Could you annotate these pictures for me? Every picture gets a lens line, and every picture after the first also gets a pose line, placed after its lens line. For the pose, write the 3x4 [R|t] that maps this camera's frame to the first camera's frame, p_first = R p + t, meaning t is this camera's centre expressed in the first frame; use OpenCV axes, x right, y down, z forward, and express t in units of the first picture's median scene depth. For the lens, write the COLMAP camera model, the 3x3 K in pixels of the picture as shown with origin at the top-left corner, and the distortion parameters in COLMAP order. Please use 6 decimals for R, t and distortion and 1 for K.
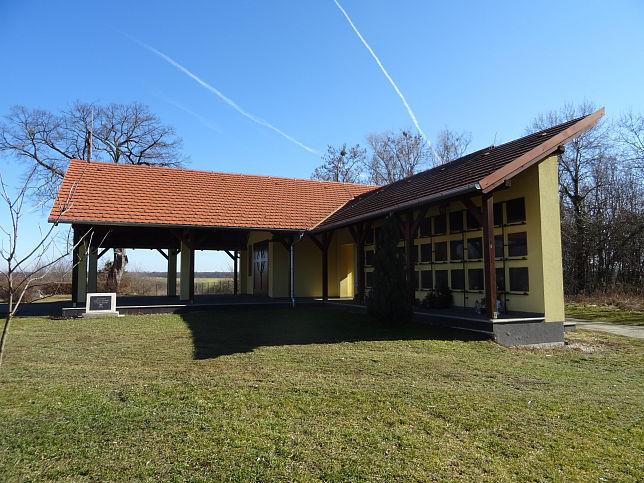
lens RADIAL K [[454.1, 0, 322.0], [0, 454.1, 242.2], [0, 0, 1]] dist [-0.001525, -0.000285]
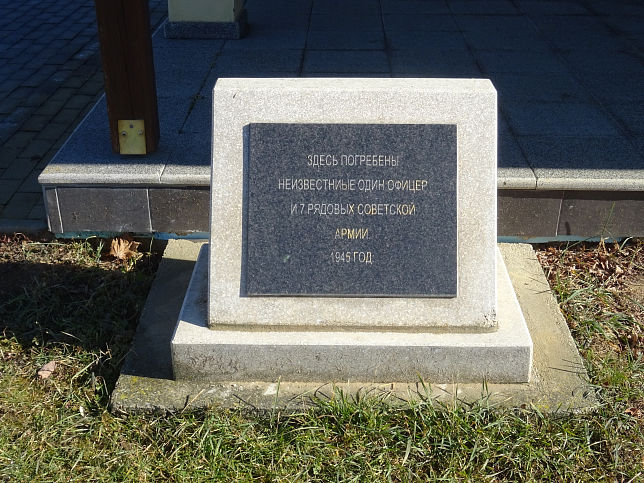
lens RADIAL K [[872.1, 0, 321.7], [0, 872.1, 241.6], [0, 0, 1]] dist [-0.012769, 0.000000]
pose [[0.912537, 0.202027, -0.355614, -0.426907], [0.009340, 0.858964, 0.511951, 0.048388], [0.408887, -0.470496, 0.781950, 0.852839]]
